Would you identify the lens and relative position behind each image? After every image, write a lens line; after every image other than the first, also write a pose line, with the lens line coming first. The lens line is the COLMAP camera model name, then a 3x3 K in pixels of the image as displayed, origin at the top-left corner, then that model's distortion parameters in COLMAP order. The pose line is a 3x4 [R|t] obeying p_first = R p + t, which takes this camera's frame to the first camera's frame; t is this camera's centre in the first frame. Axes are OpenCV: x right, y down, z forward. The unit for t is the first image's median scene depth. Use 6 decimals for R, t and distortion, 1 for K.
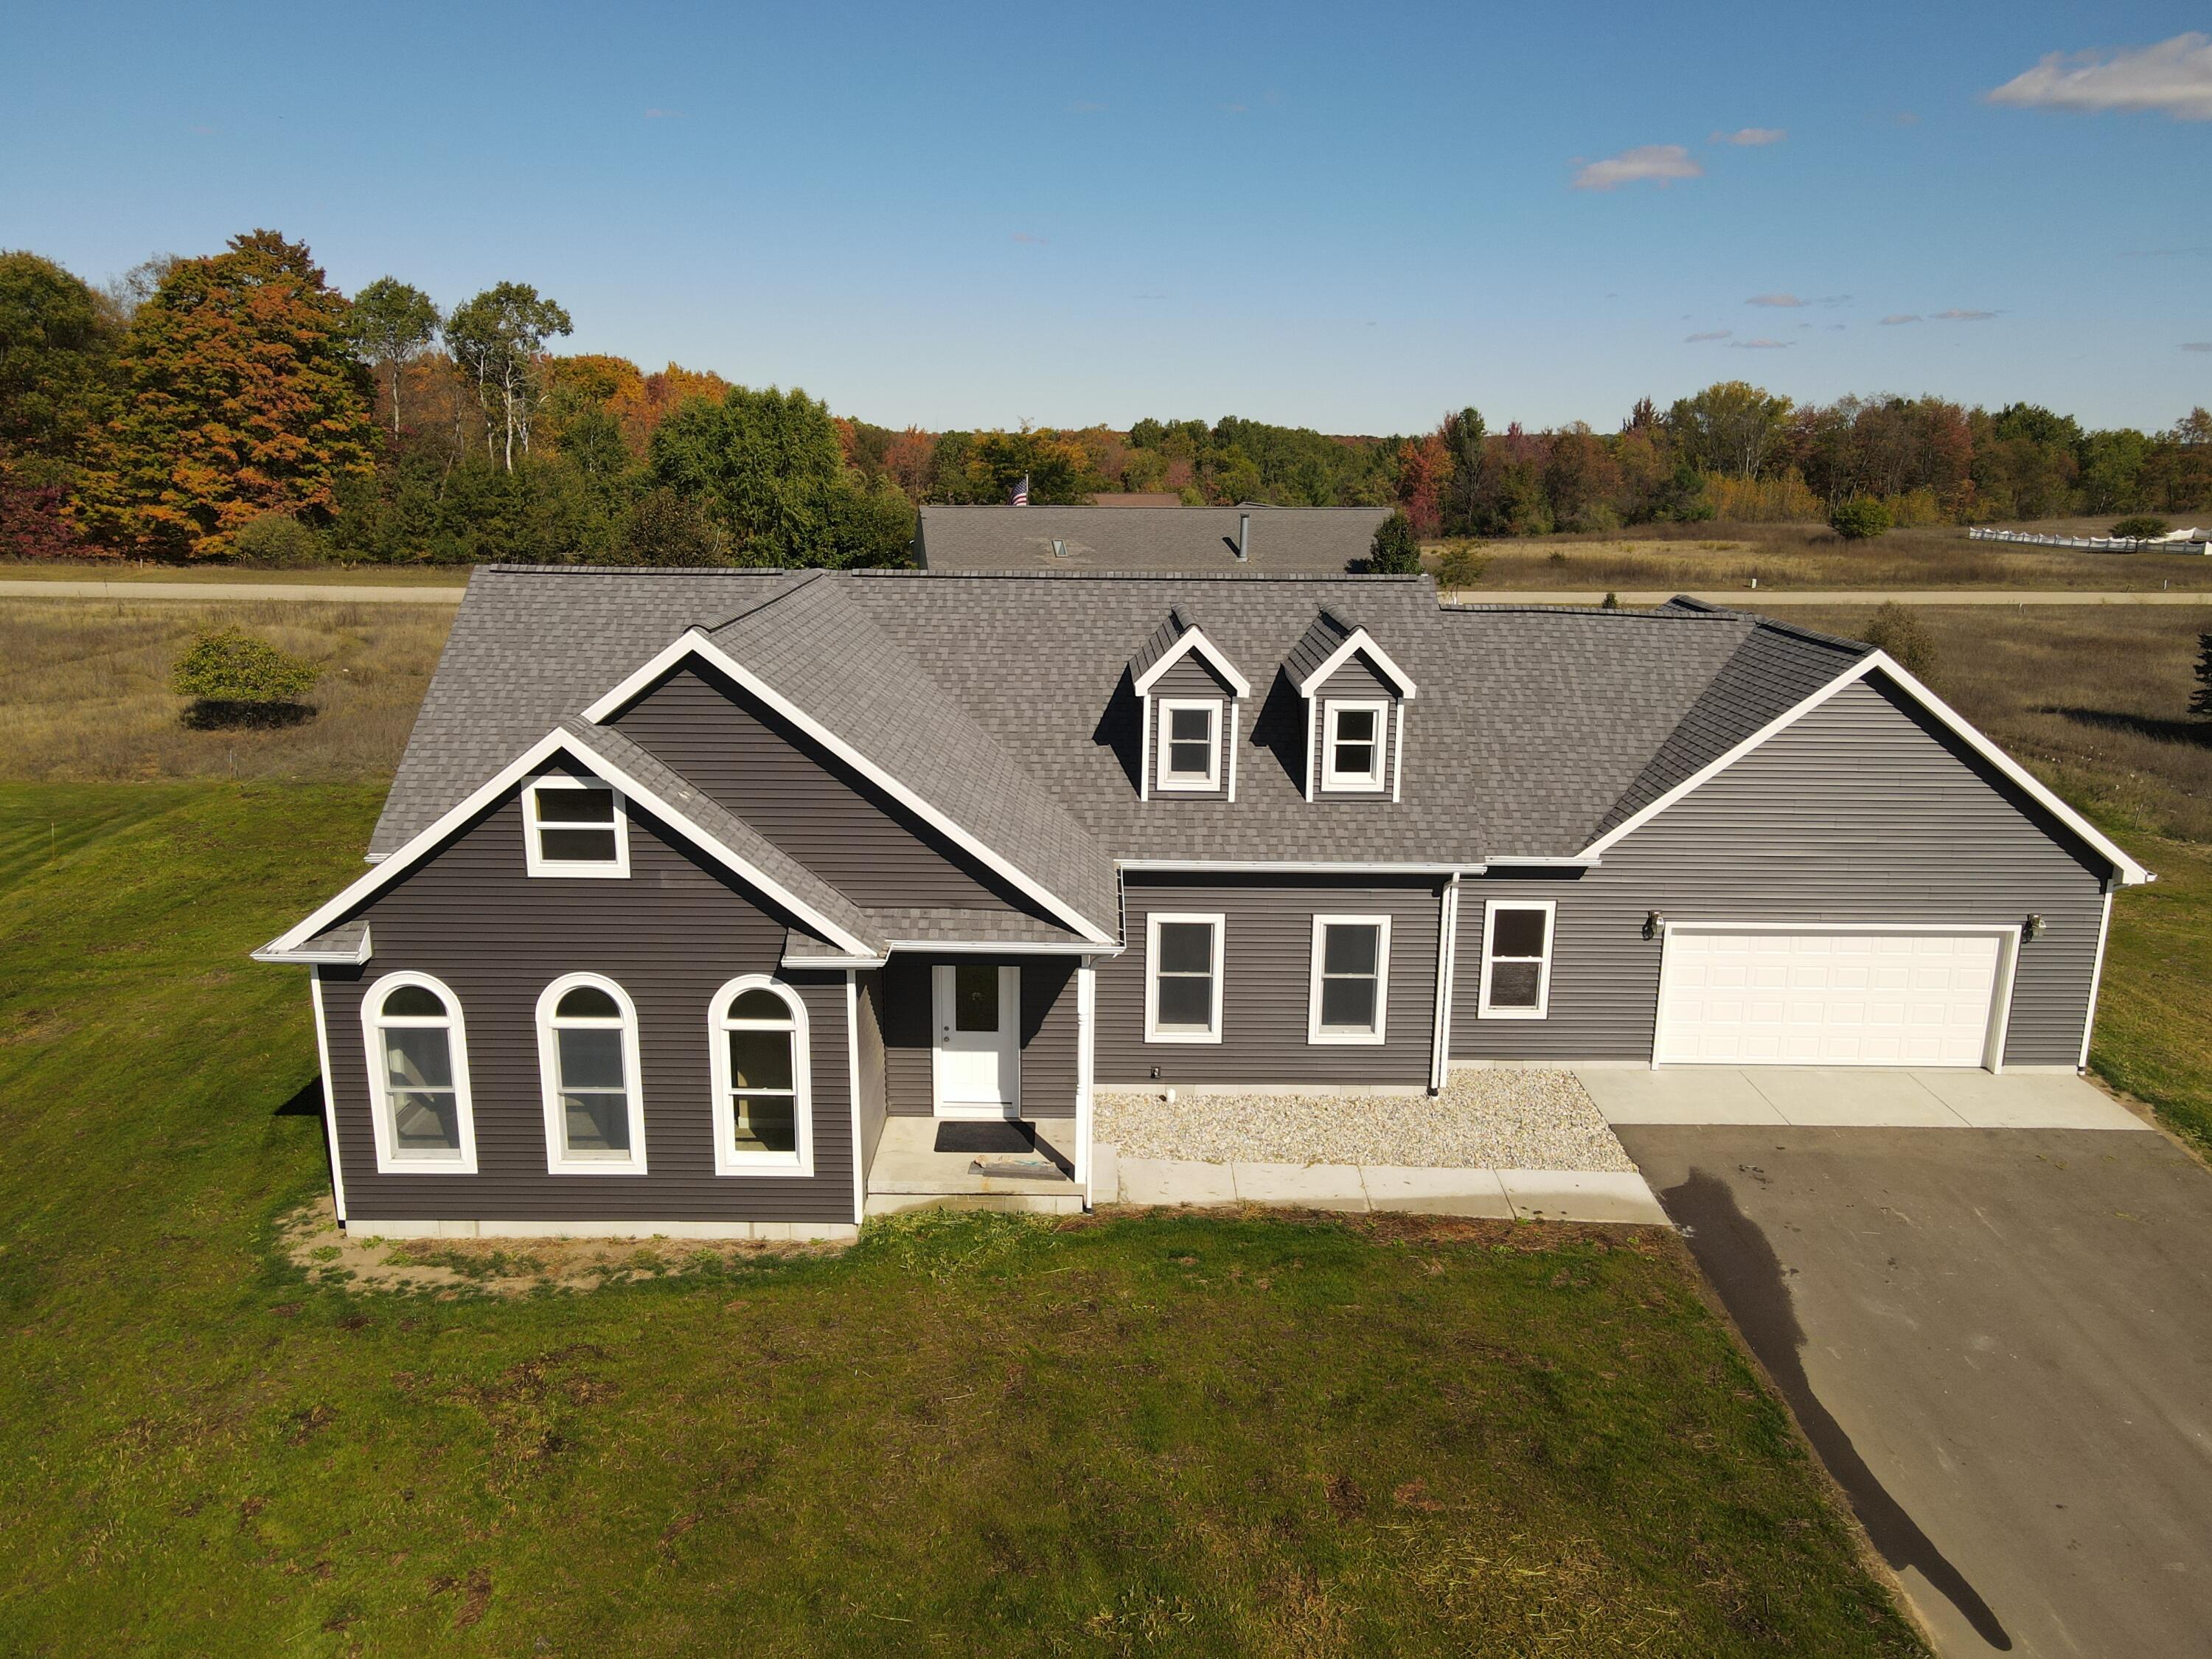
lens RADIAL K [[1648.1, 0, 1106.0], [0, 1648.1, 829.5], [0, 0, 1]] dist [-0.012879, 0.045523]
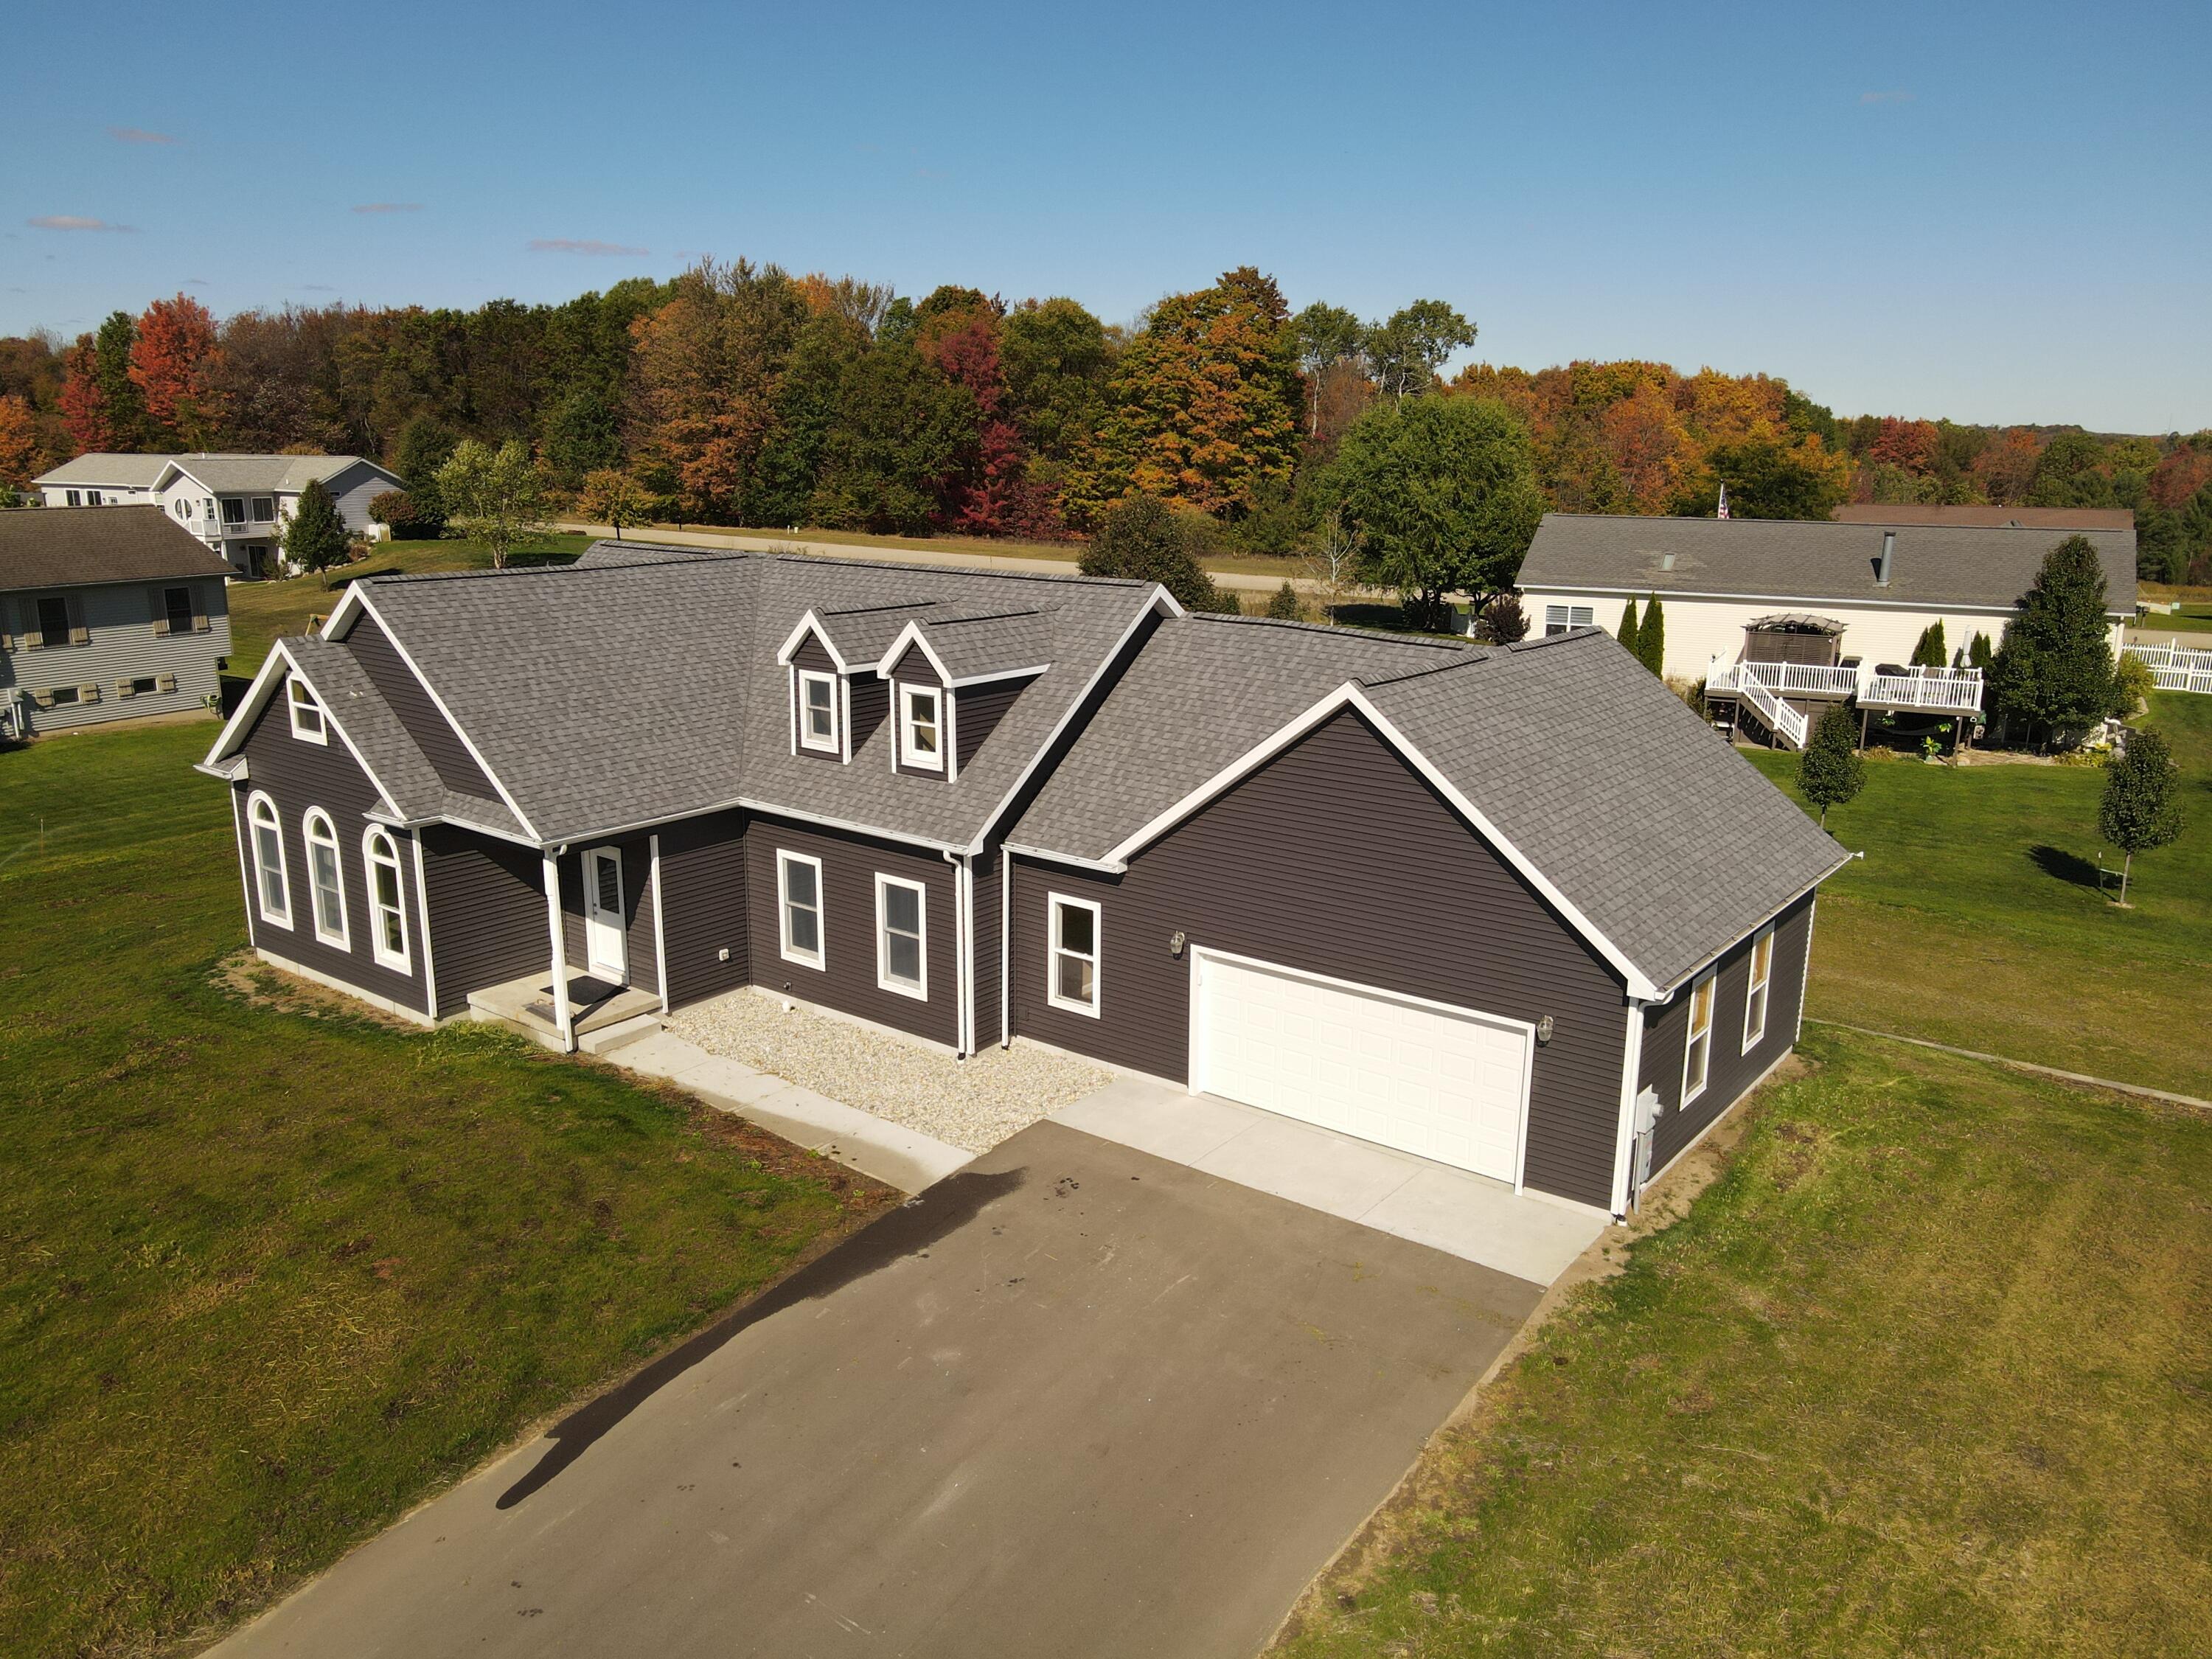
lens RADIAL K [[1648.1, 0, 1106.0], [0, 1648.1, 829.5], [0, 0, 1]] dist [-0.012879, 0.045523]
pose [[0.784135, 0.141752, -0.604184, 0.912342], [-0.143227, 0.988617, 0.046062, -0.050365], [0.603836, 0.050417, 0.795512, 0.194862]]
